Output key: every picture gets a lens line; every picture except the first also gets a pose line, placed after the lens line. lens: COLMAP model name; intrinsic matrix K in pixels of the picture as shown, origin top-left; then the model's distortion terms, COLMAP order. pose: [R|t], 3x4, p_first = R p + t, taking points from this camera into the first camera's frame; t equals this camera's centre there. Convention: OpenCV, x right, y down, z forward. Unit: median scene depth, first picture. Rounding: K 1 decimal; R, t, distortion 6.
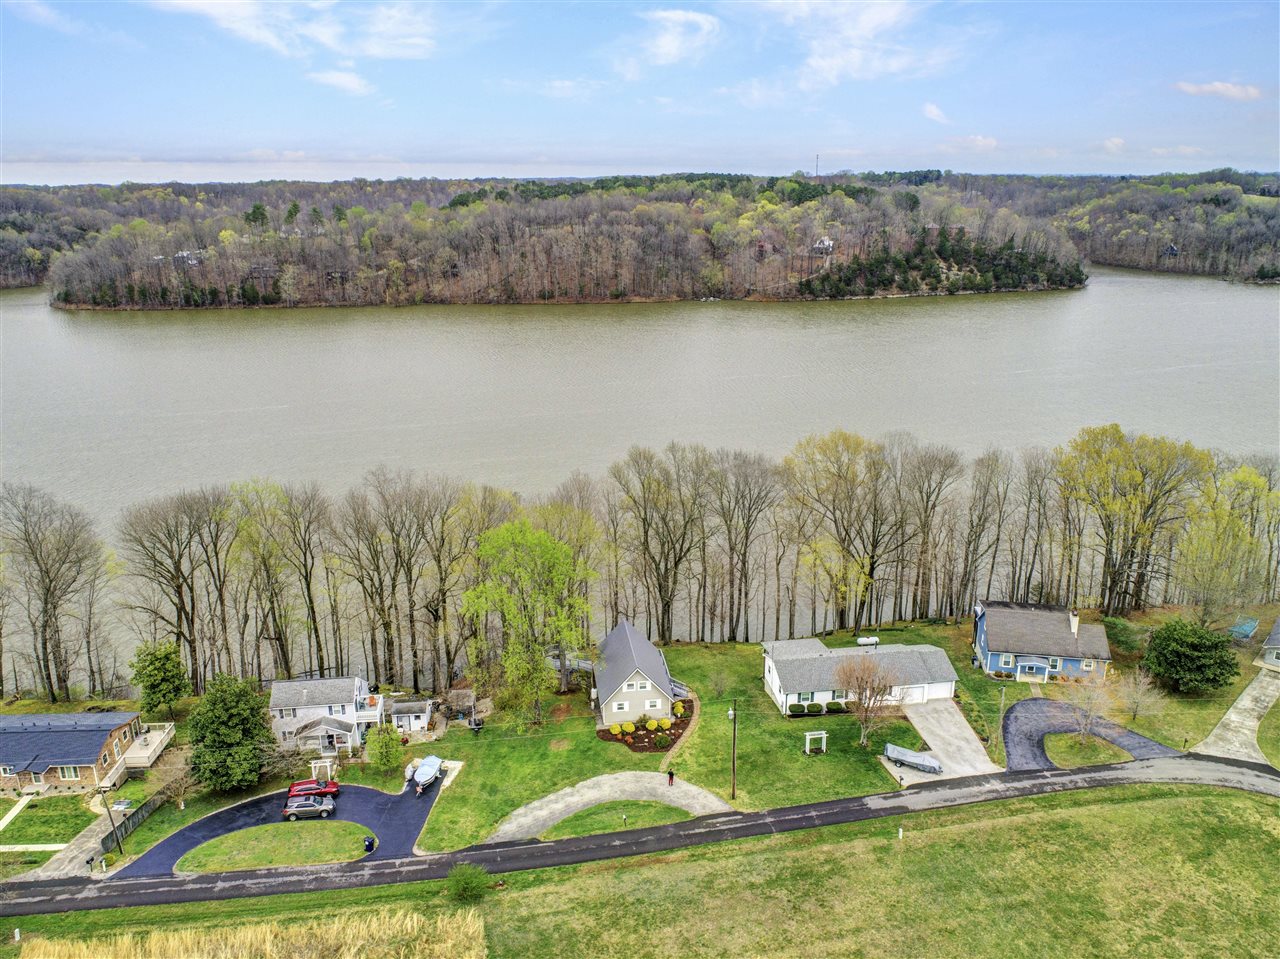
lens RADIAL K [[965.4, 0, 640.0], [0, 965.4, 479.5], [0, 0, 1]] dist [-0.021762, 0.003057]
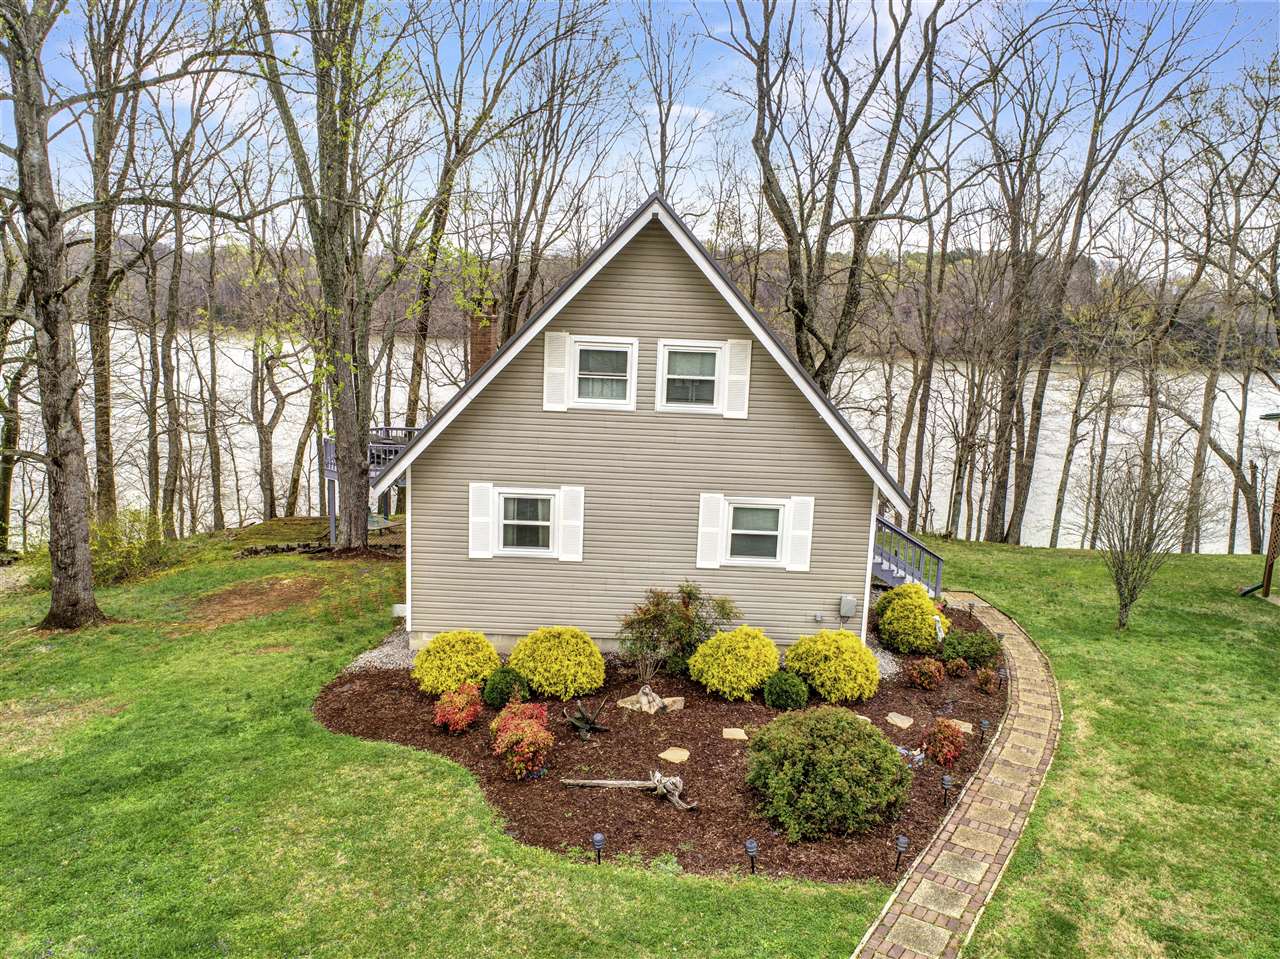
lens RADIAL K [[965.4, 0, 640.0], [0, 965.4, 479.5], [0, 0, 1]] dist [-0.021762, 0.003057]
pose [[0.990609, 0.067657, -0.118809, 0.012362], [-0.082748, 0.988437, -0.127061, 0.228659], [0.108838, 0.135699, 0.984754, 0.798846]]
